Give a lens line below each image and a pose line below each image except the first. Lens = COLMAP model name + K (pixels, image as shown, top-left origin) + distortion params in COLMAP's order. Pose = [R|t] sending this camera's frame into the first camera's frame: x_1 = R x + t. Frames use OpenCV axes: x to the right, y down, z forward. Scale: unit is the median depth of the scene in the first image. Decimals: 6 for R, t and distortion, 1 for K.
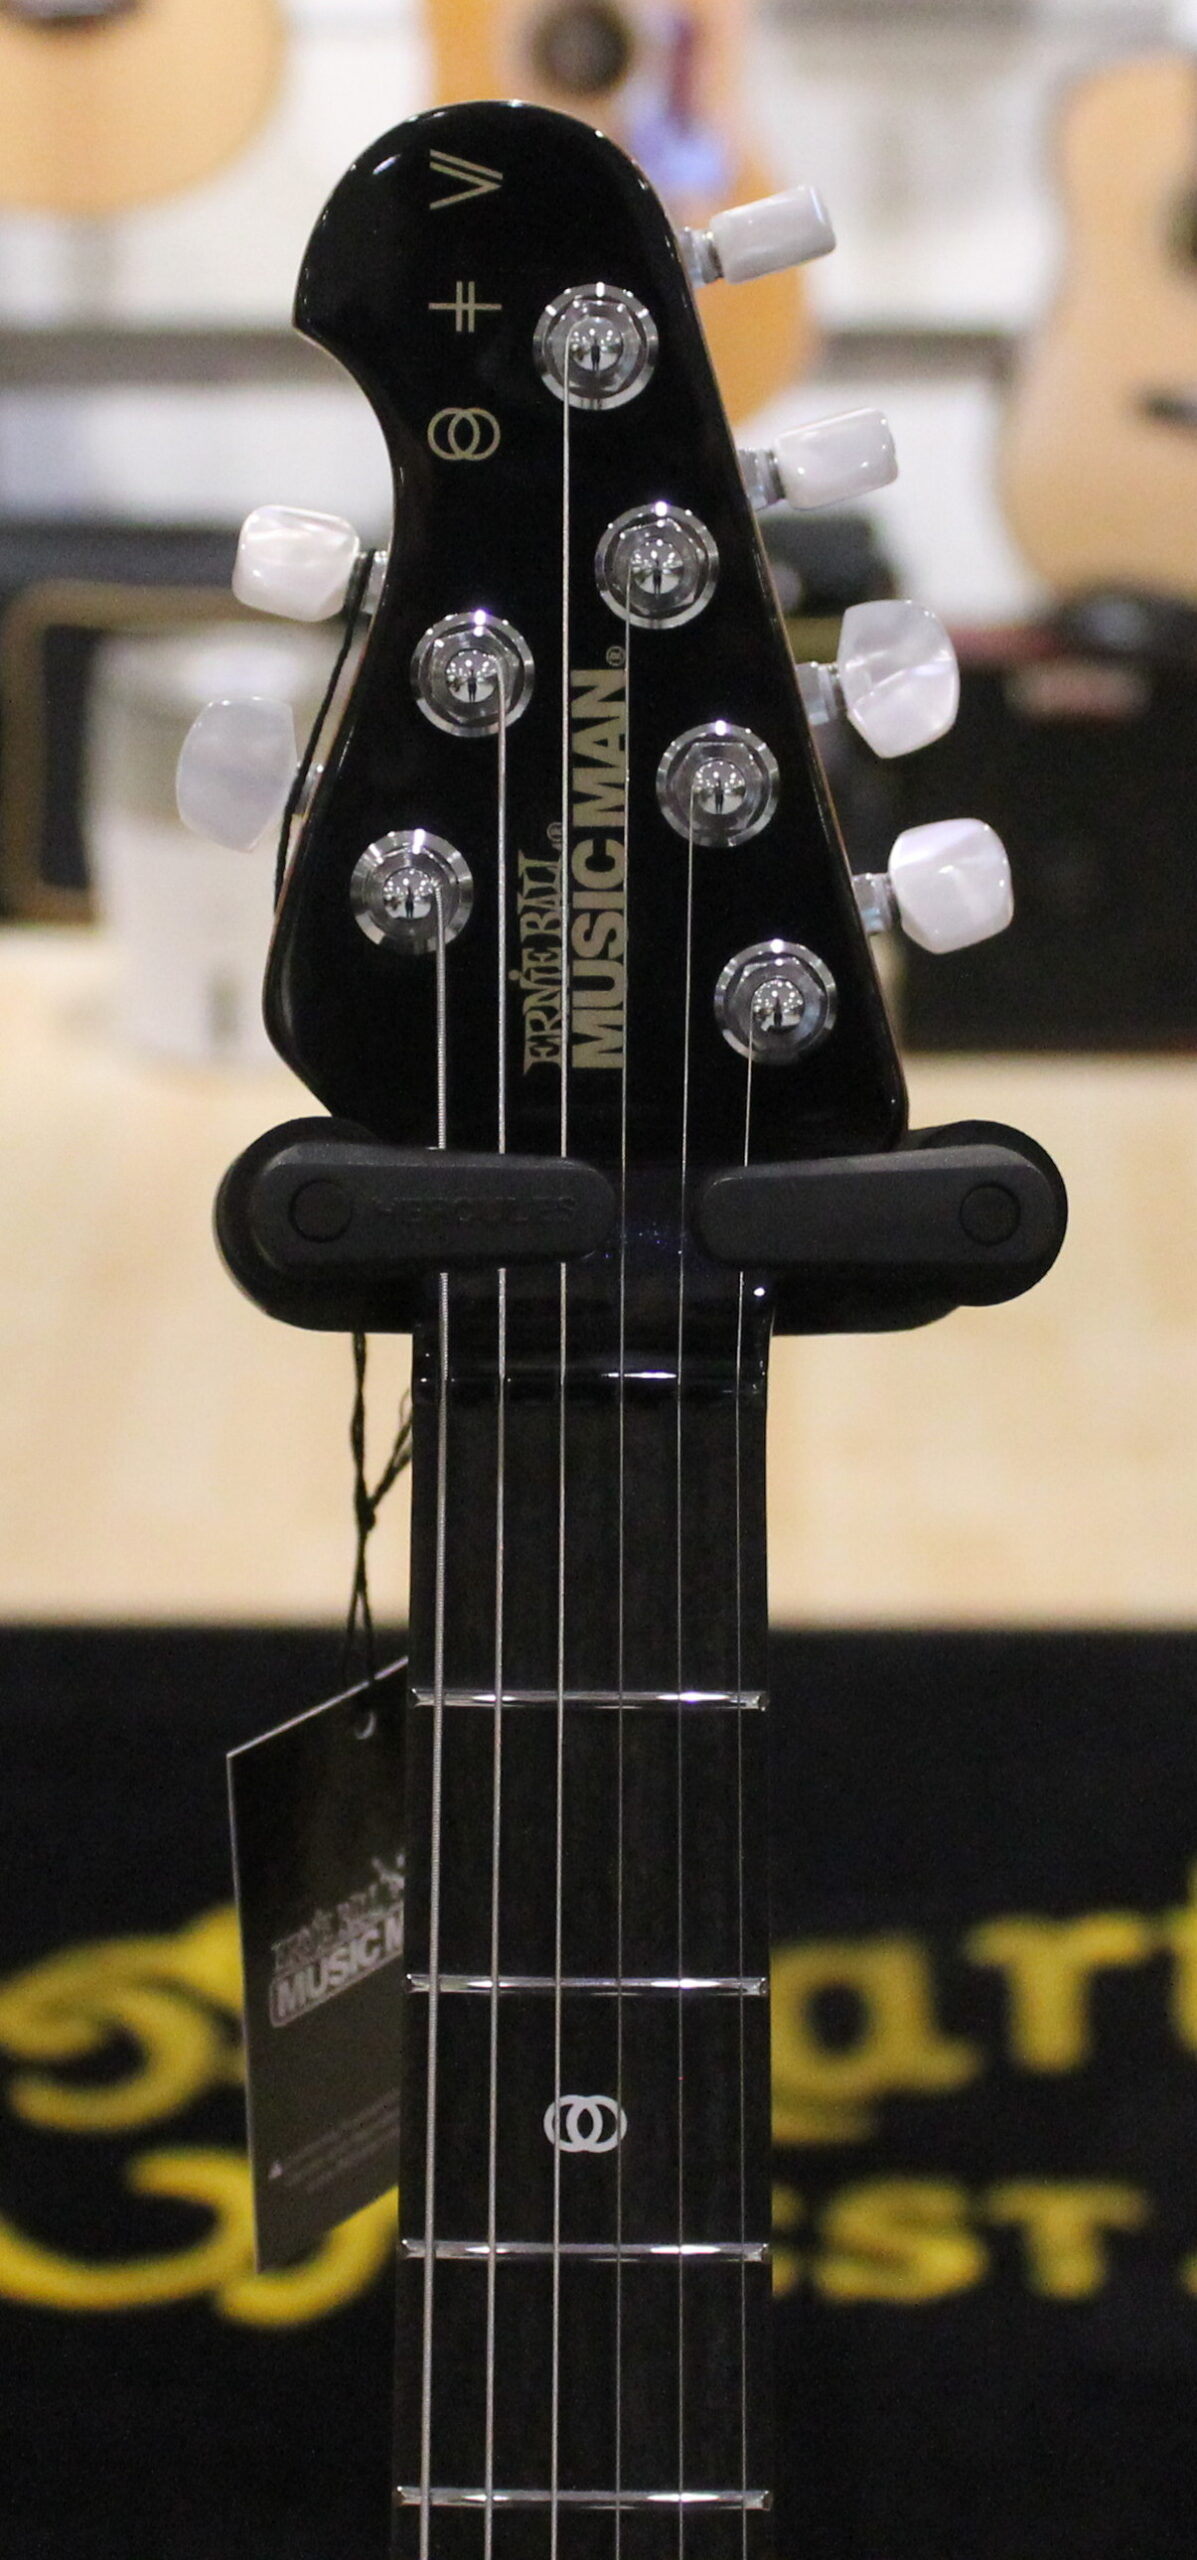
lens RADIAL K [[2012.7, 0, 598.3], [0, 2012.7, 1277.4], [0, 0, 1]] dist [0.012313, -0.013028]
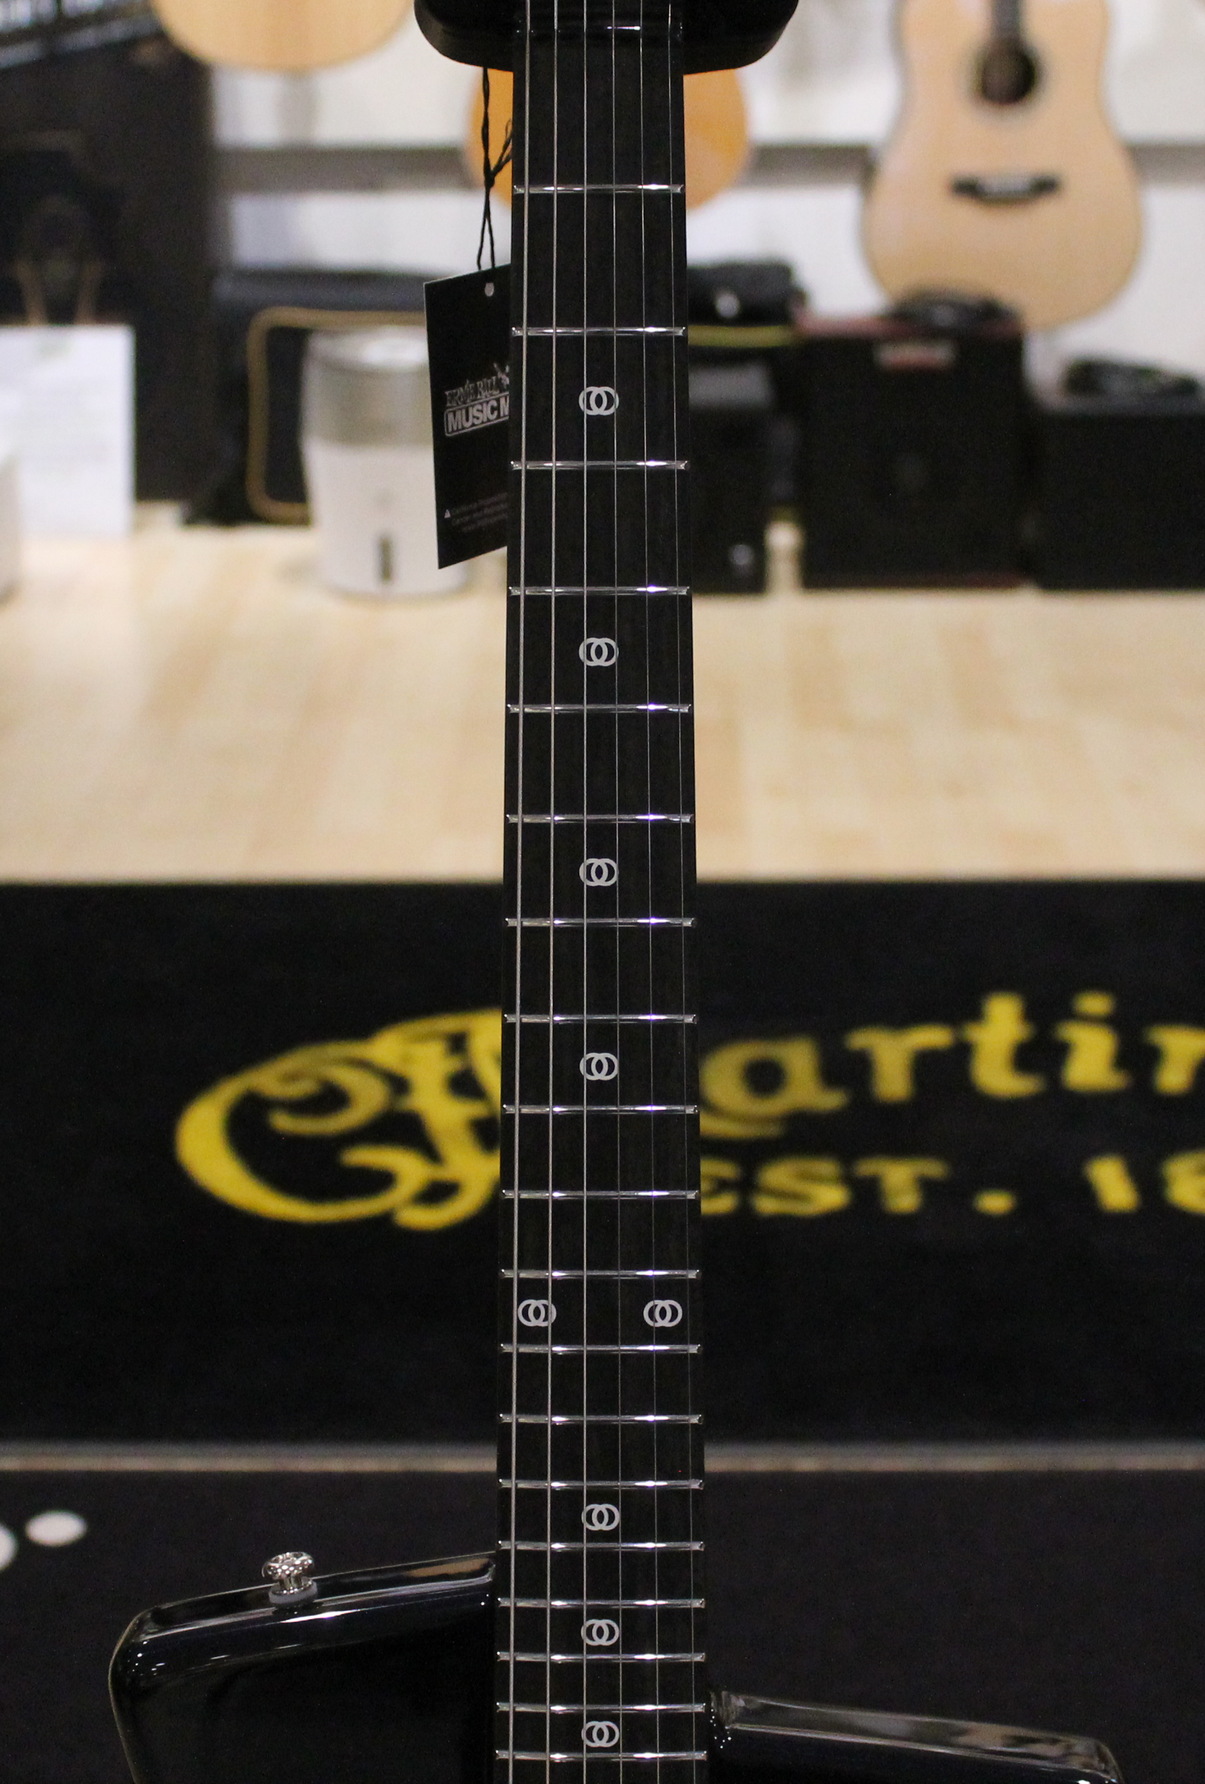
lens RADIAL K [[1320.5, 0, 593.9], [0, 1320.5, 892.2], [0, 0, 1]] dist [-0.009976, 0.006178]
pose [[0.999754, -0.007376, -0.020907, 0.003085], [0.007378, 0.999973, -0.000001, 0.215761], [0.020907, -0.000153, 0.999781, -0.083311]]
